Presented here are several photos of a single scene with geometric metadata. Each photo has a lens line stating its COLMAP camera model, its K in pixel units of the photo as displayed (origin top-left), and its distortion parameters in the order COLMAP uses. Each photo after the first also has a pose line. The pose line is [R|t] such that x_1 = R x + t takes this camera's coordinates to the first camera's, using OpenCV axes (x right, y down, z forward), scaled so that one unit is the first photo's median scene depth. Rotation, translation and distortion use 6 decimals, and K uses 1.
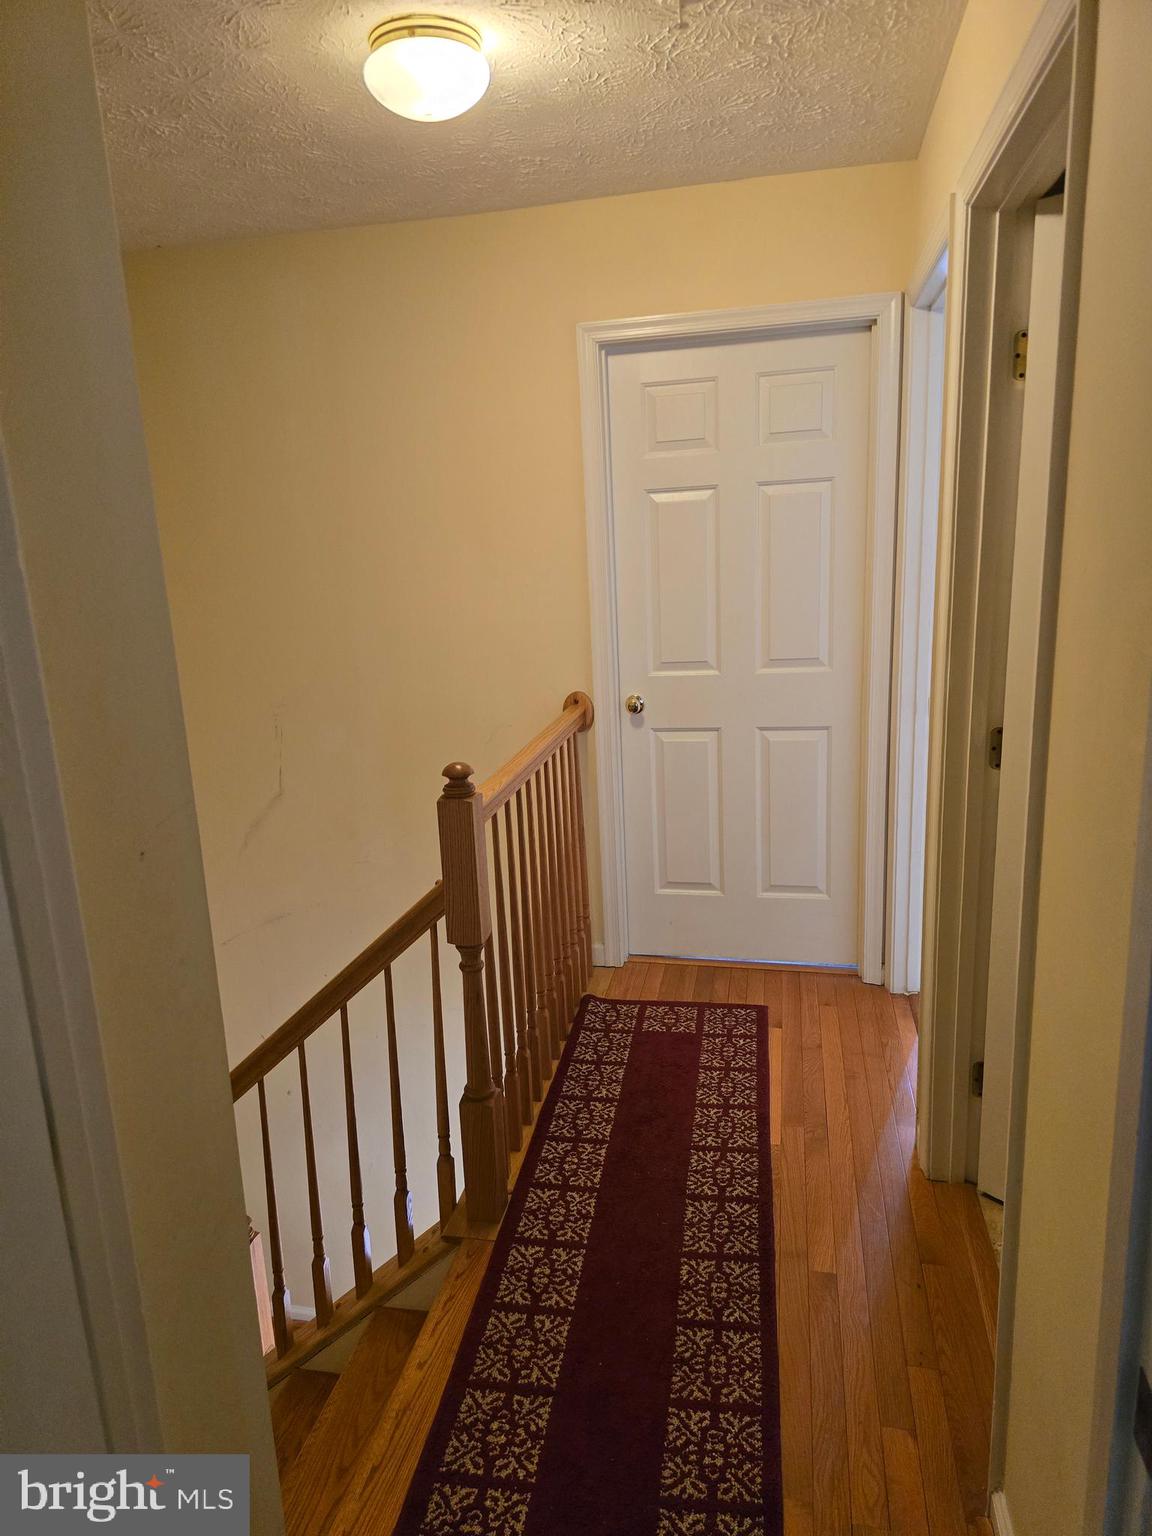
lens RADIAL K [[1026.2, 0, 576.0], [0, 1026.2, 768.0], [0, 0, 1]] dist [0.061456, -0.054629]
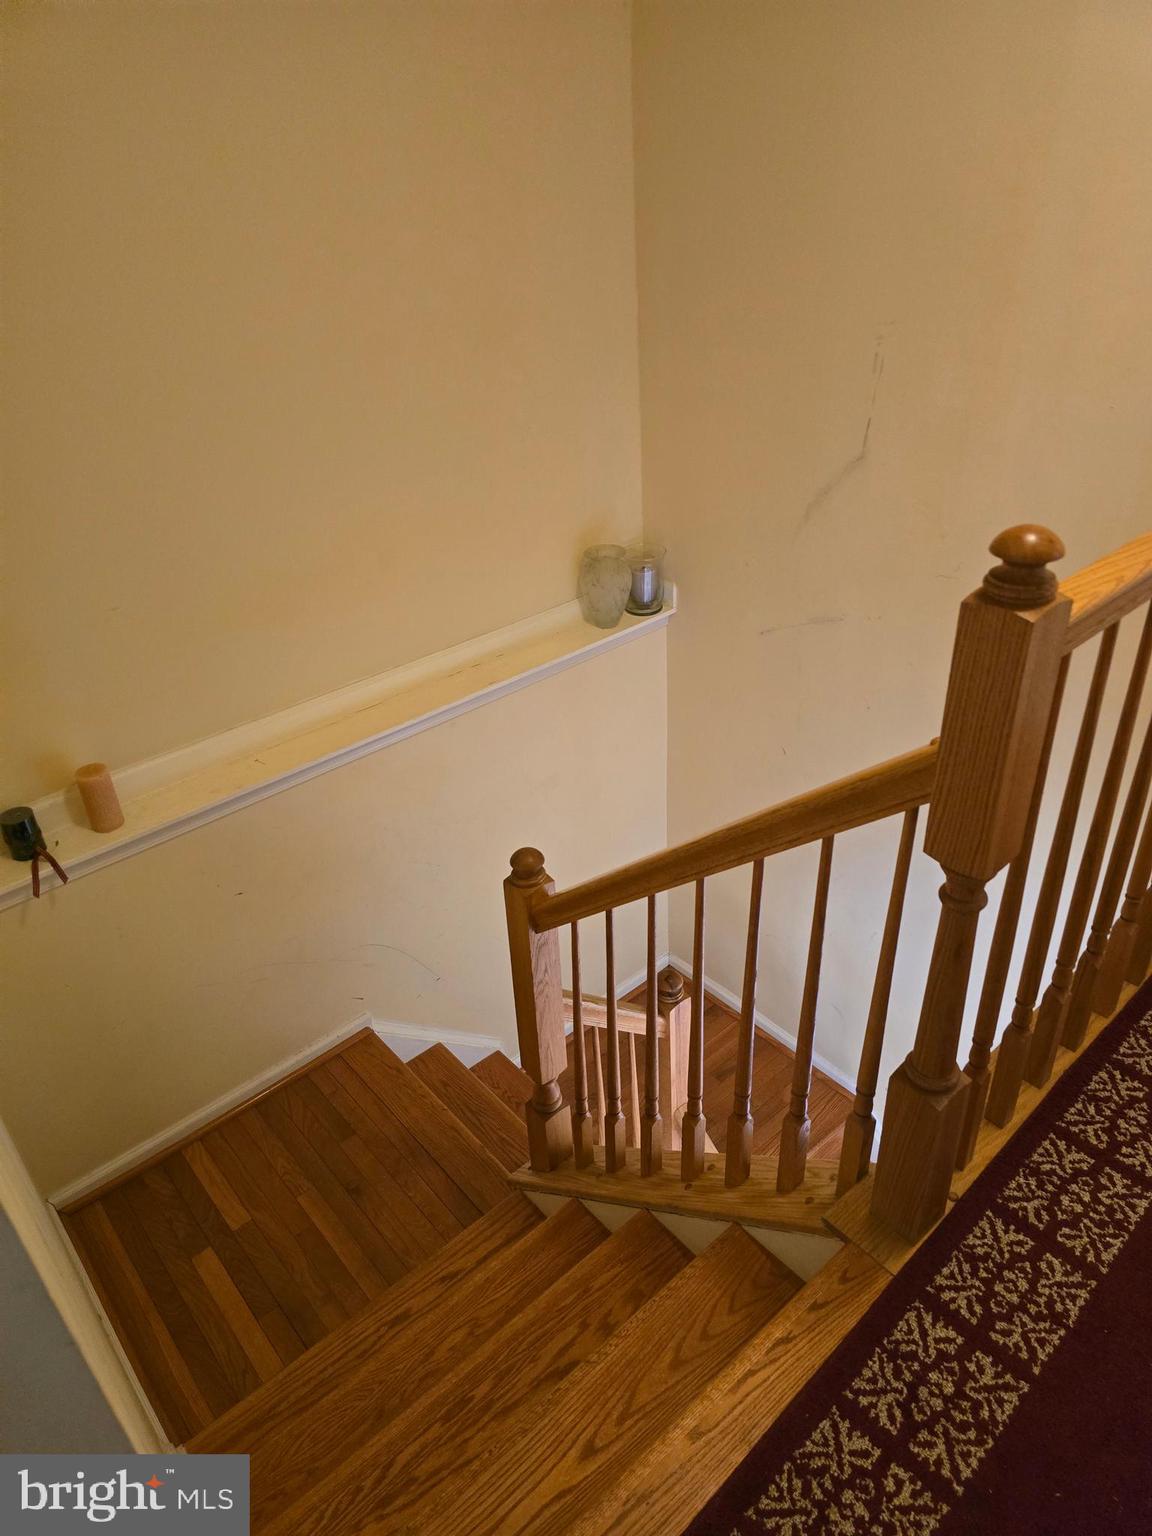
lens RADIAL K [[1026.2, 0, 576.0], [0, 1026.2, 768.0], [0, 0, 1]] dist [0.061456, -0.054629]
pose [[0.788868, 0.325966, -0.520993, 0.000149], [-0.116155, 0.911549, 0.394445, -0.063024], [0.603486, -0.250650, 0.756954, 0.475030]]
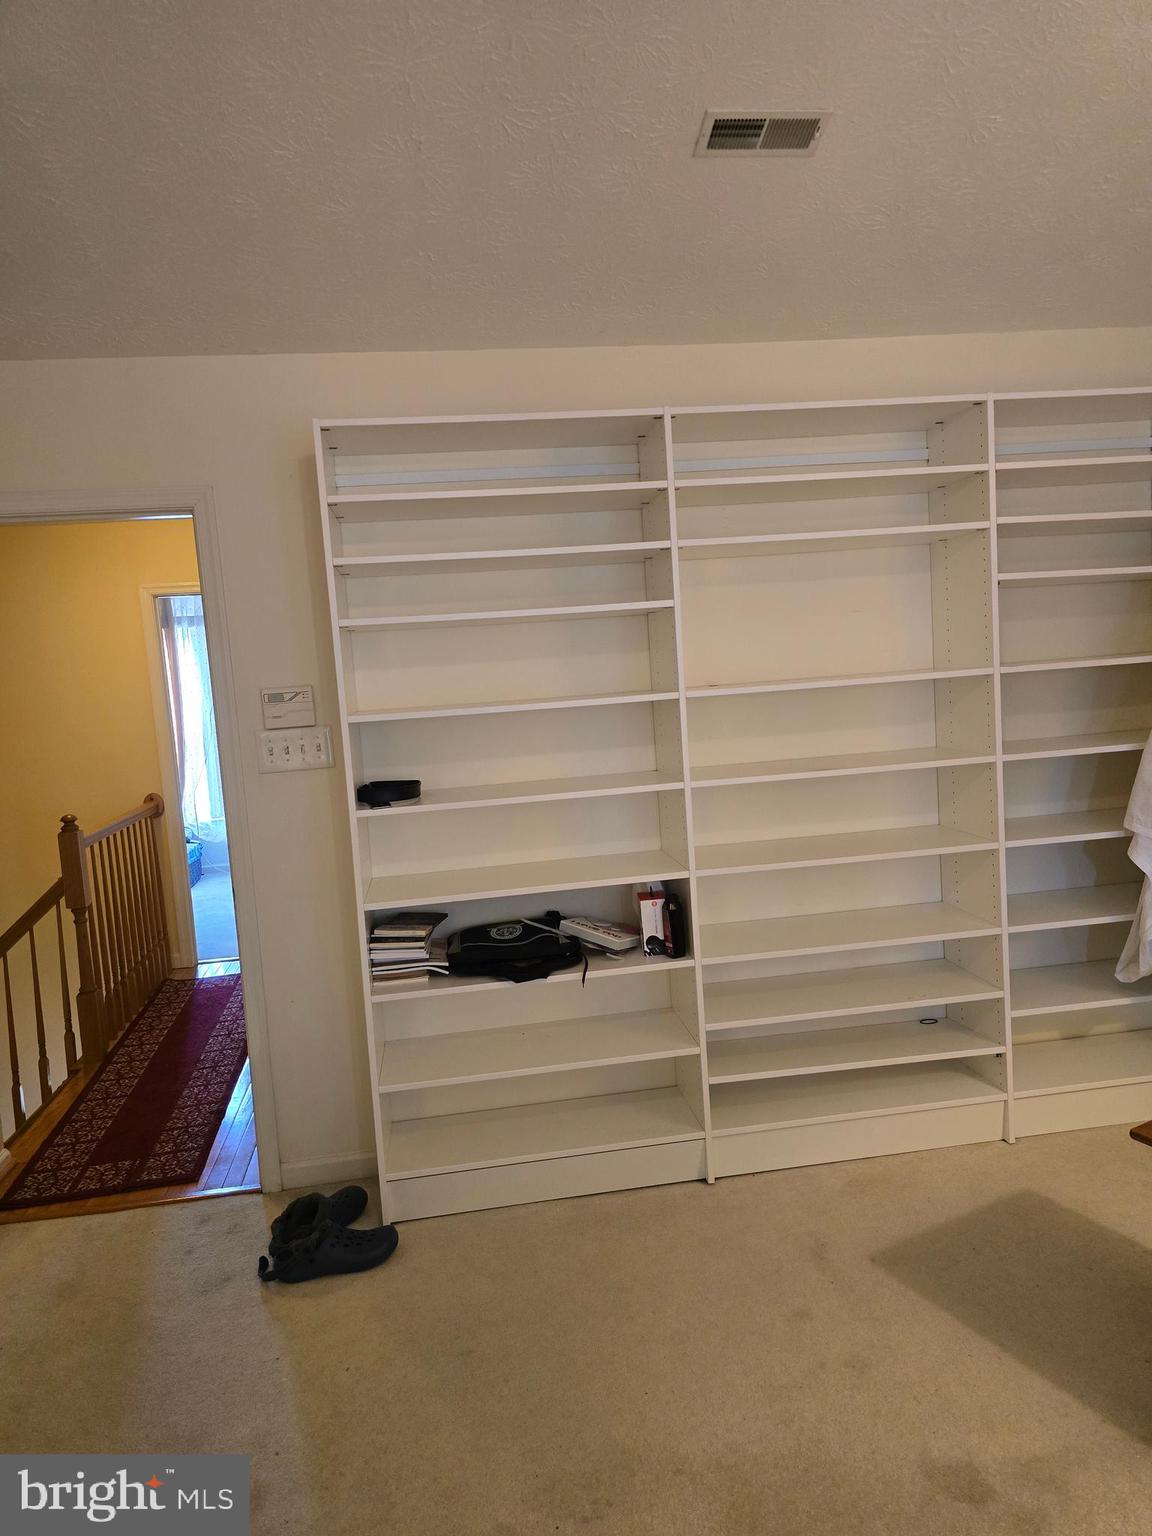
lens RADIAL K [[1026.2, 0, 576.0], [0, 1026.2, 768.0], [0, 0, 1]] dist [0.061456, -0.054629]
pose [[0.942423, -0.050104, 0.330650, 0.144185], [0.096733, 0.987290, -0.126104, 0.243391], [-0.320129, 0.150828, 0.935291, -1.160074]]
